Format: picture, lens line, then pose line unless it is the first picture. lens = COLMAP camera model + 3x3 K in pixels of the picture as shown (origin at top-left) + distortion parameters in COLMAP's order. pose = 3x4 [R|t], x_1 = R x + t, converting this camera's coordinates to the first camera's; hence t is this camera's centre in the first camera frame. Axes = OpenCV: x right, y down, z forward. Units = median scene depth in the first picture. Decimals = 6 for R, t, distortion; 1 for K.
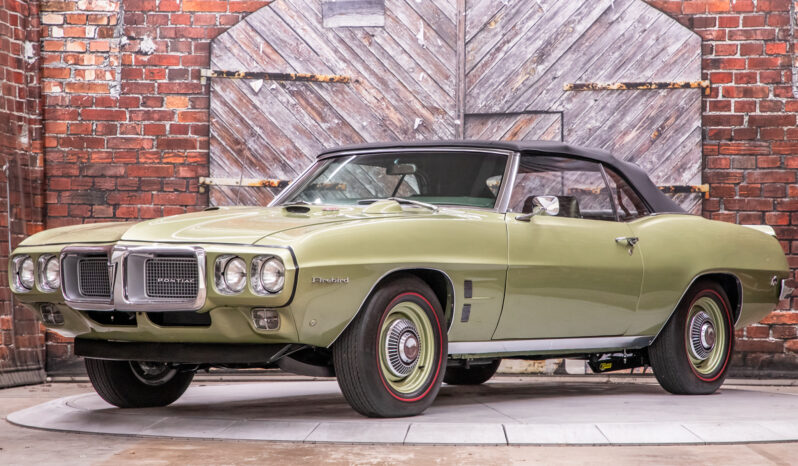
lens RADIAL K [[2543.8, 0, 416.0], [0, 2543.8, 205.9], [0, 0, 1]] dist [0.771112, 1.263508]
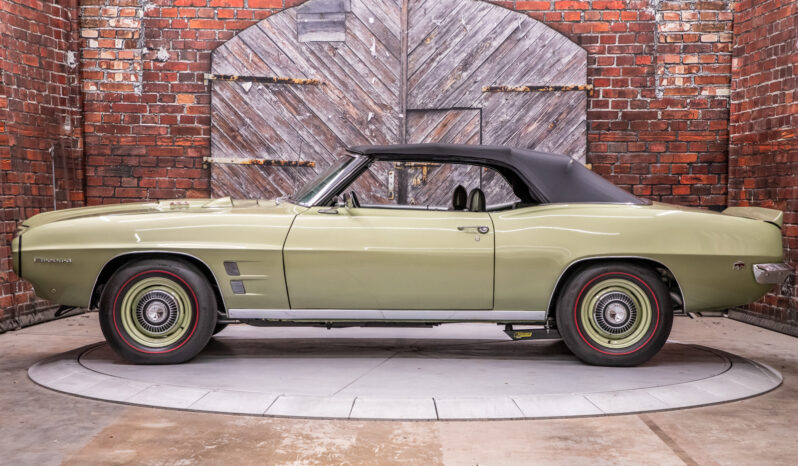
lens RADIAL K [[1600.3, 0, 399.0], [0, 1600.3, 233.0], [0, 0, 1]] dist [0.439732, 0.024964]
pose [[0.999924, 0.003890, 0.011715, 0.005798], [-0.004601, 0.998110, 0.061279, -0.023280], [-0.011455, -0.061329, 0.998052, 0.174229]]
